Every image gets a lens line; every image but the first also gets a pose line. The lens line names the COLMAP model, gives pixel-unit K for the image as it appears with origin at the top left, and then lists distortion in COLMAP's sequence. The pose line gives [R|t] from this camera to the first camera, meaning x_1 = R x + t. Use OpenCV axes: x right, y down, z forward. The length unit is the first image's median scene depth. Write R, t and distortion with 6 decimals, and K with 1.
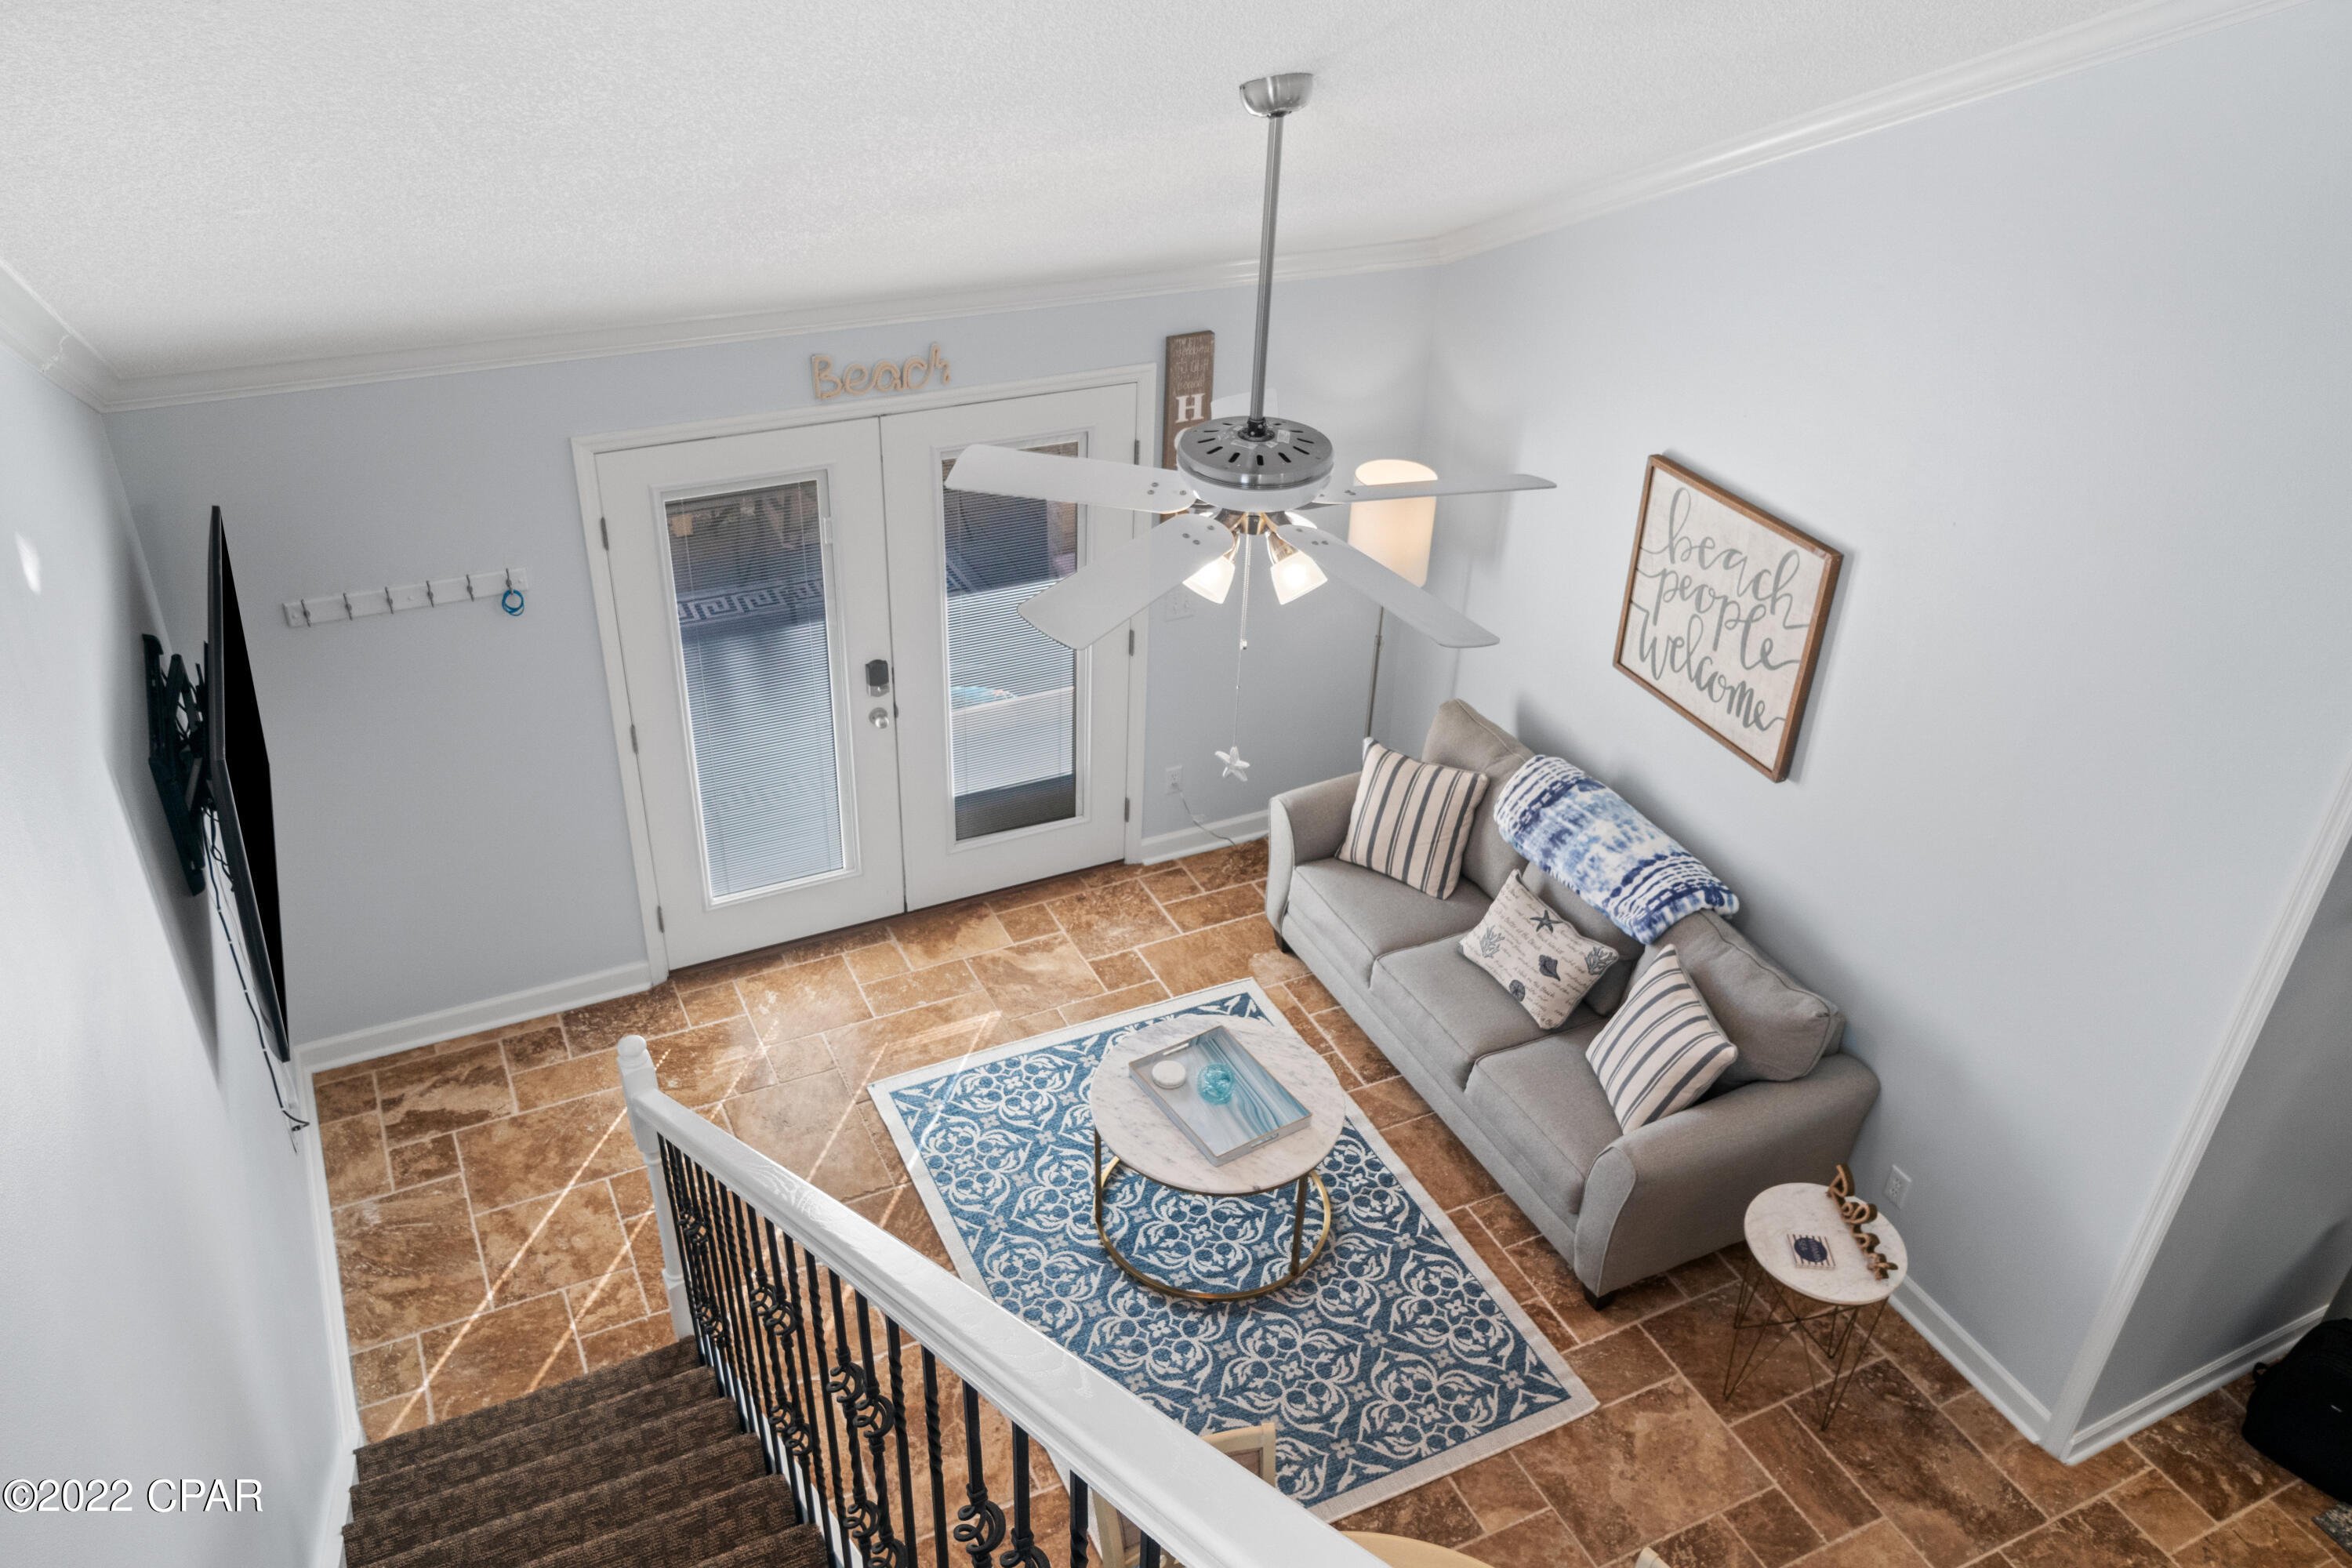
lens RADIAL K [[1794.4, 0, 1189.0], [0, 1794.4, 777.9], [0, 0, 1]] dist [0.009192, -0.004175]
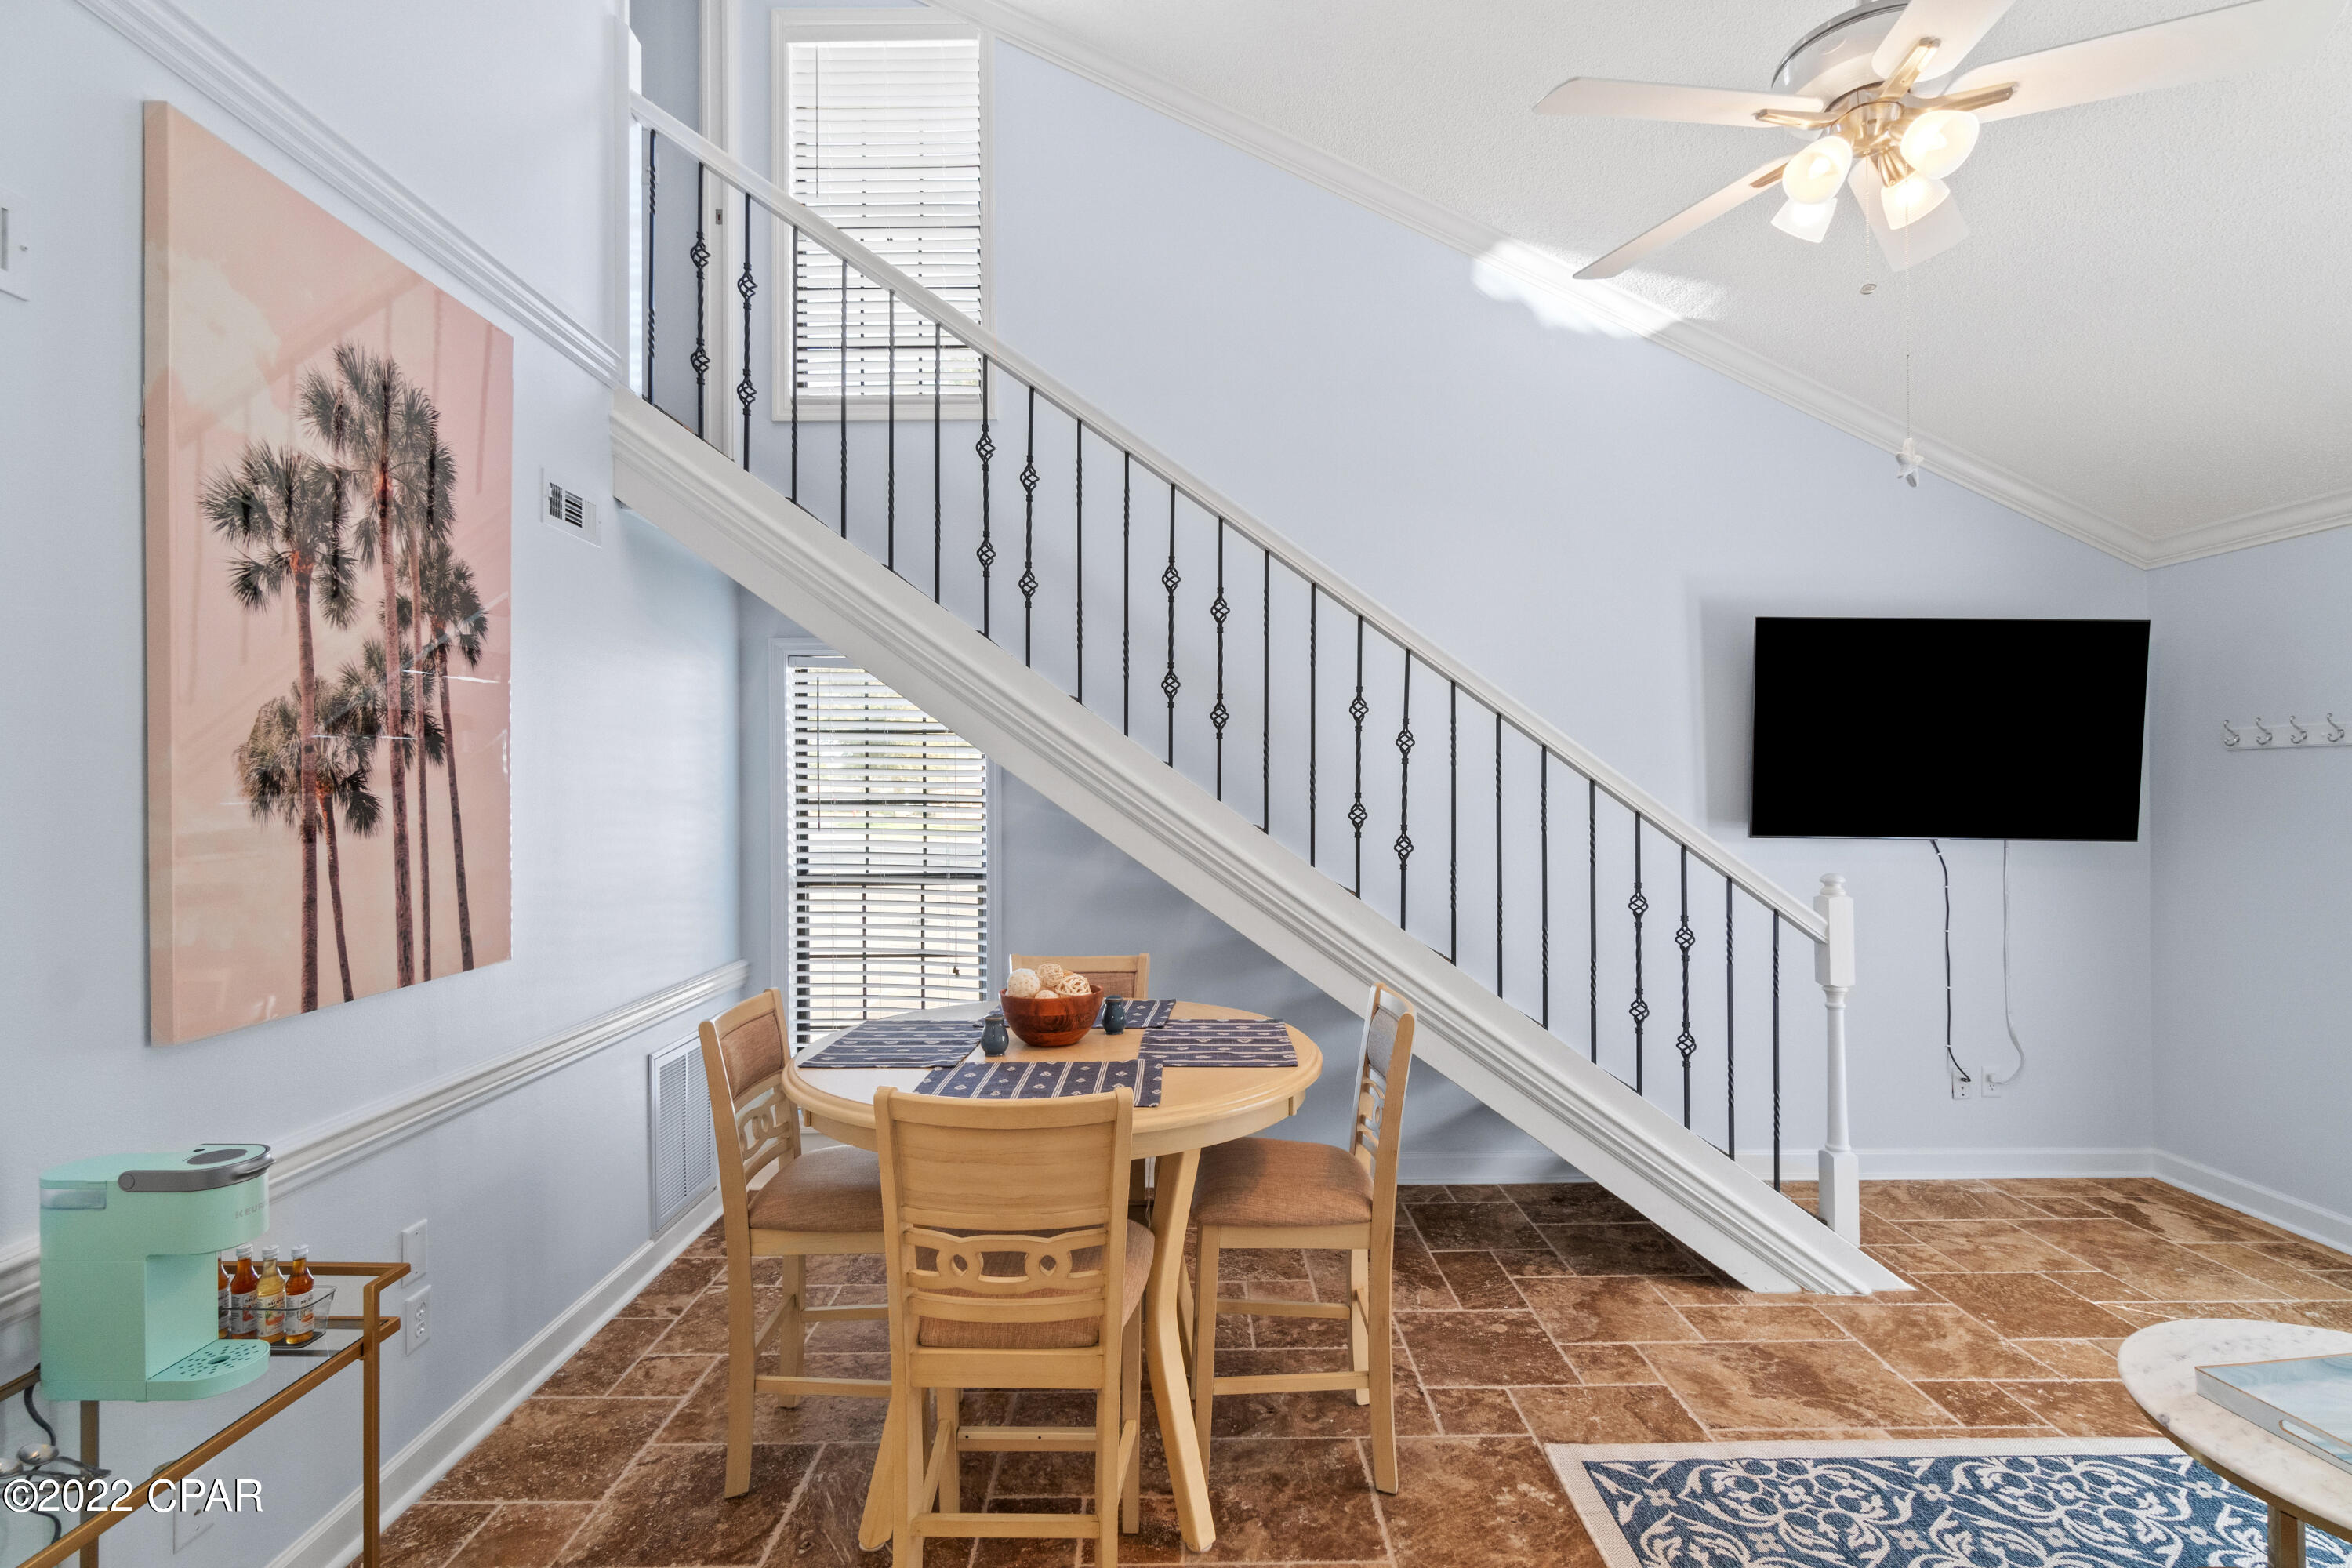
lens RADIAL K [[1089.5, 0, 1180.0], [0, 1089.5, 785.4], [0, 0, 1]] dist [-0.000095, 0.000149]
pose [[-0.433894, -0.043571, -0.899910, 0.431089], [-0.498251, 0.843797, 0.199379, 0.131409], [0.750654, 0.534891, -0.387827, 0.710488]]
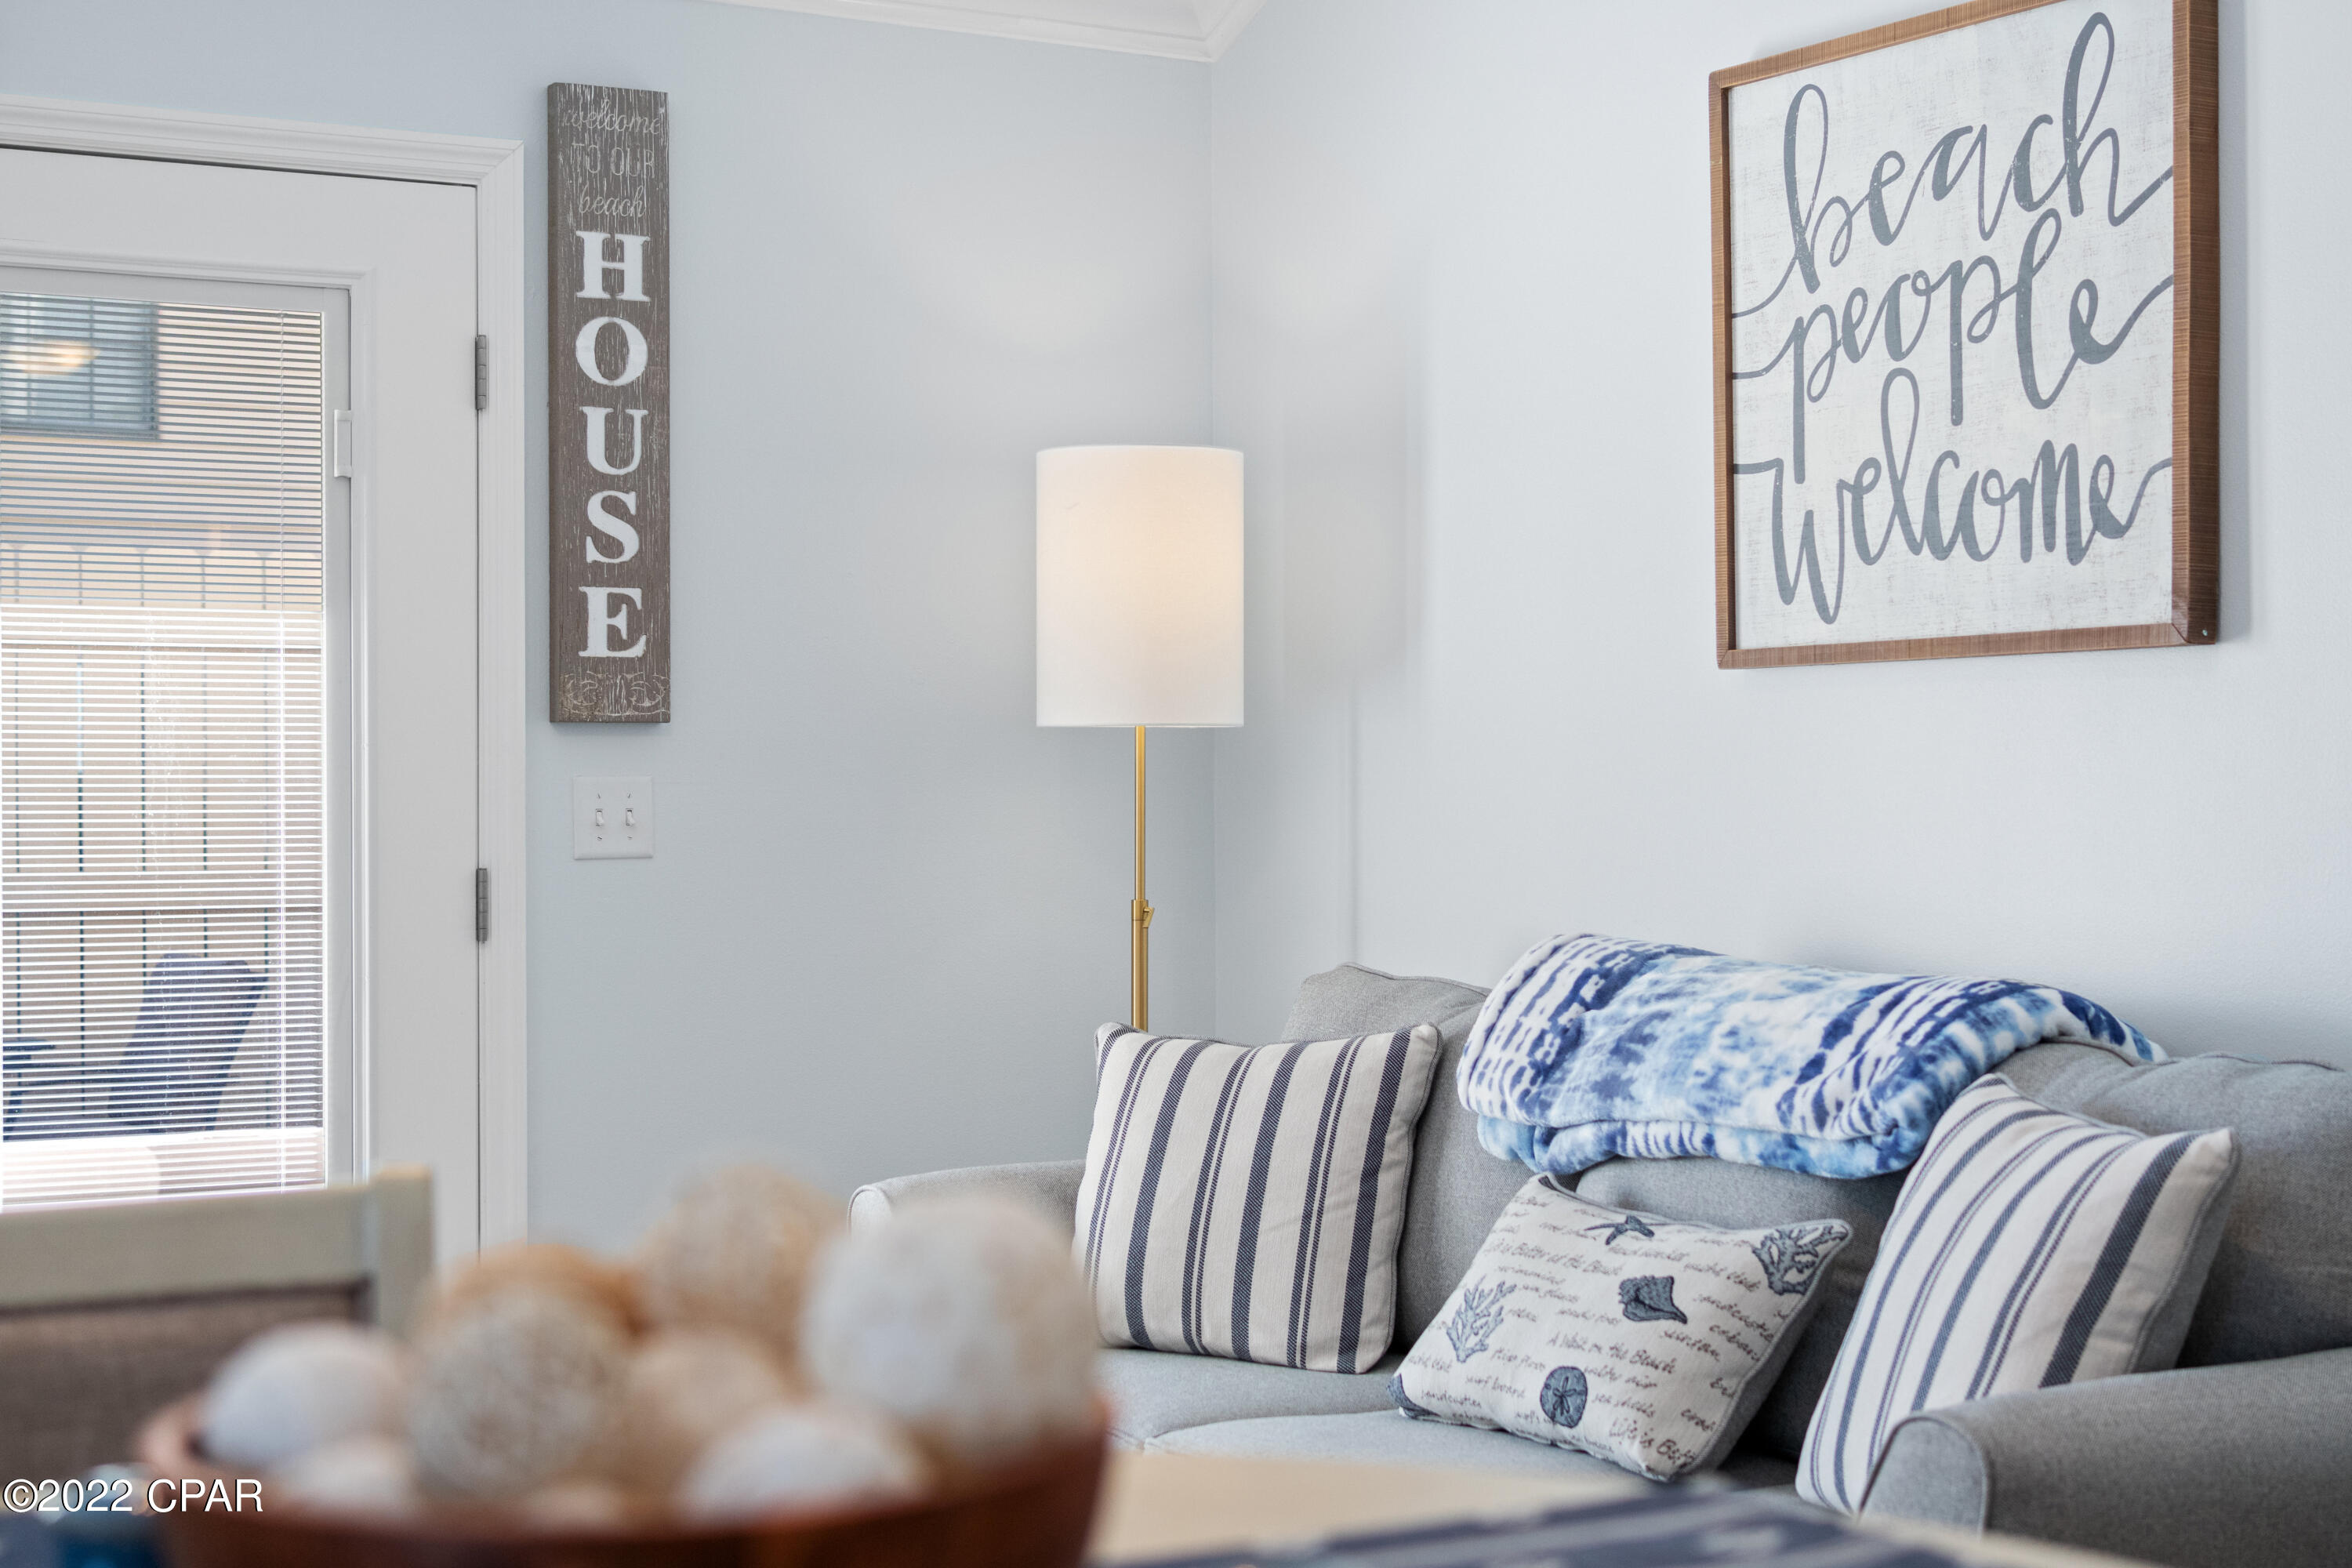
lens RADIAL K [[3593.9, 0, 1176.1], [0, 3593.9, 856.7], [0, 0, 1]] dist [-0.013764, -0.057316]
pose [[0.996627, -0.041769, 0.070640, 0.071099], [0.072279, 0.854411, -0.514546, 0.370464], [-0.038863, 0.517916, 0.854548, 0.400692]]
